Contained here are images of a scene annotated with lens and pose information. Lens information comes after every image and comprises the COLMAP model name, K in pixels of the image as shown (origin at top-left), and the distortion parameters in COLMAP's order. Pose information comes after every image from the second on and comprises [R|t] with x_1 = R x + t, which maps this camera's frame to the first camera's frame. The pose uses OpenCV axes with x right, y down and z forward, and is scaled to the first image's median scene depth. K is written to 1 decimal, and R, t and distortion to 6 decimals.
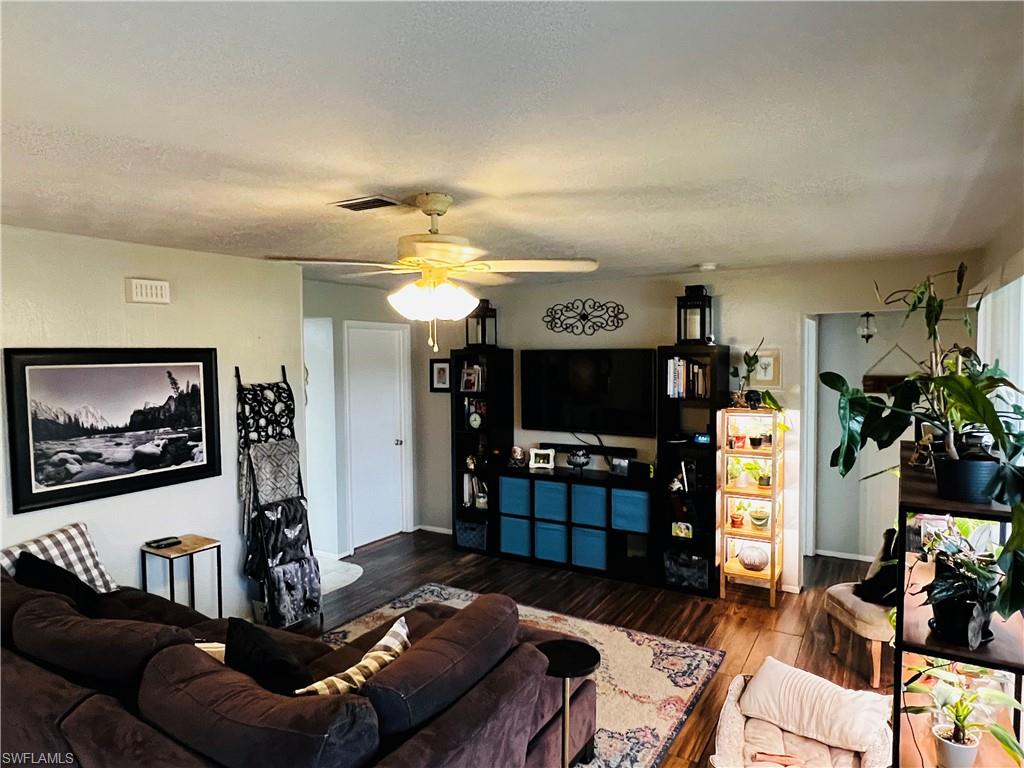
lens RADIAL K [[631.6, 0, 512.0], [0, 631.6, 384.0], [0, 0, 1]] dist [-0.003960, -0.000626]
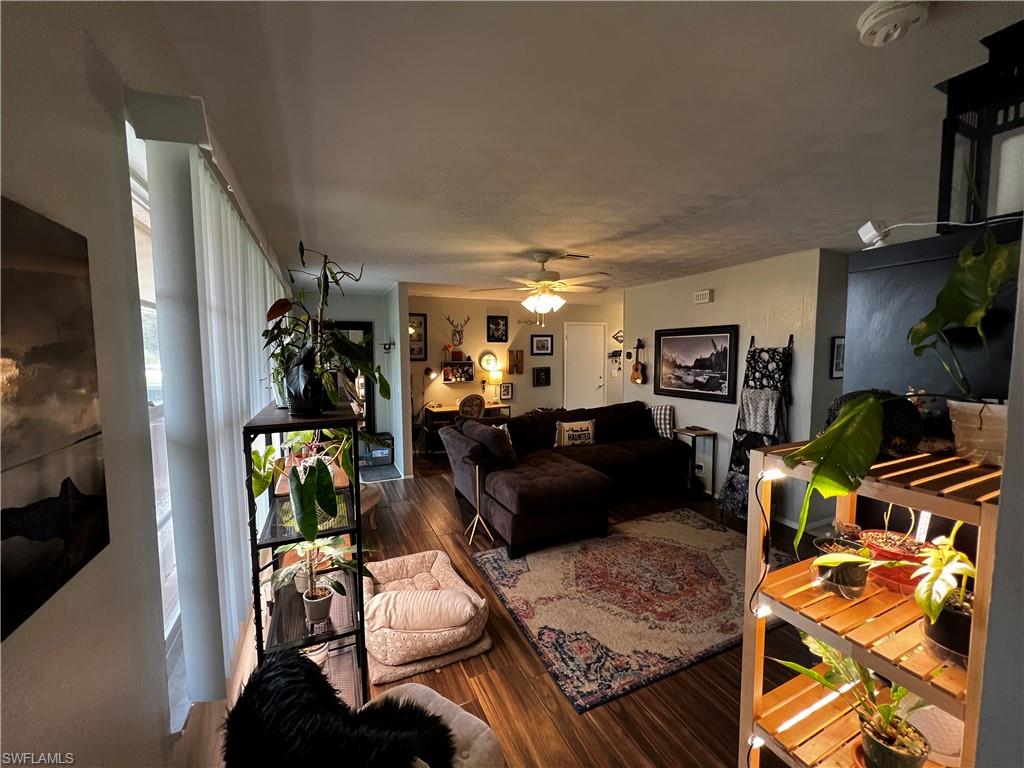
lens RADIAL K [[410.2, 0, 512.0], [0, 410.2, 384.0], [0, 0, 1]] dist [0.000825, -0.000596]
pose [[-0.563757, 0.080241, -0.822034, 0.665505], [-0.025785, 0.993075, 0.114620, -0.010623], [0.825538, 0.085814, -0.557784, 1.040775]]
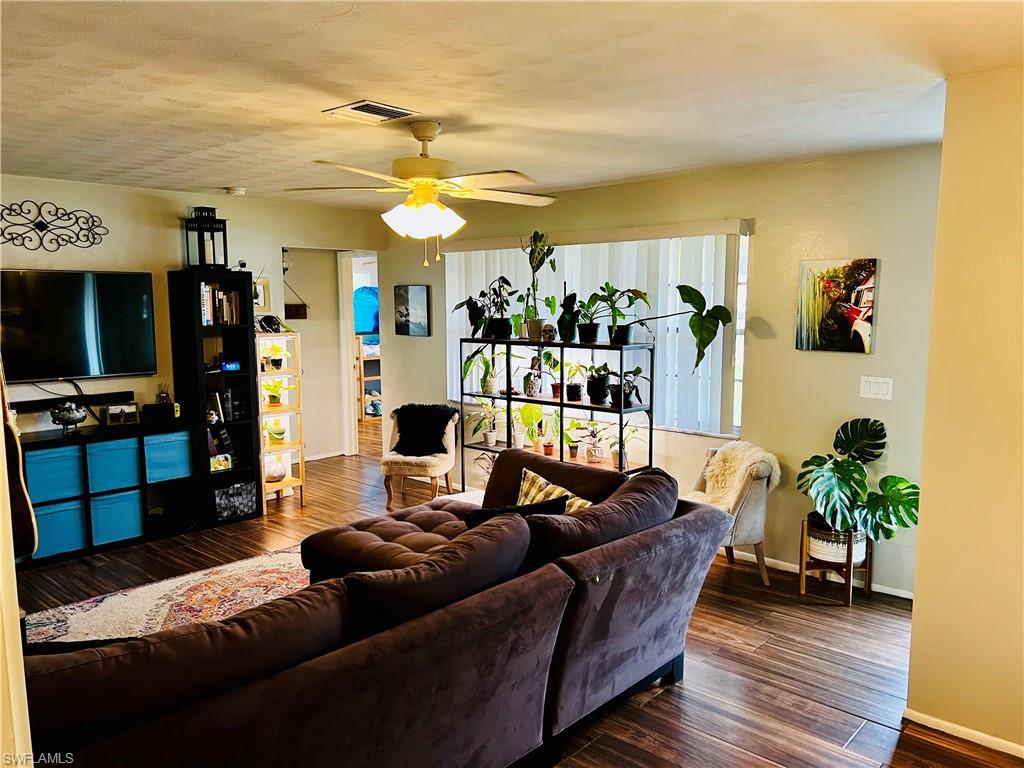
lens RADIAL K [[776.6, 0, 512.0], [0, 776.6, 384.0], [0, 0, 1]] dist [0.098944, -0.108361]
pose [[0.206655, -0.101456, 0.973139, -0.901223], [0.043899, 0.994569, 0.094368, 0.019148], [-0.977429, 0.023218, 0.209986, 0.345457]]
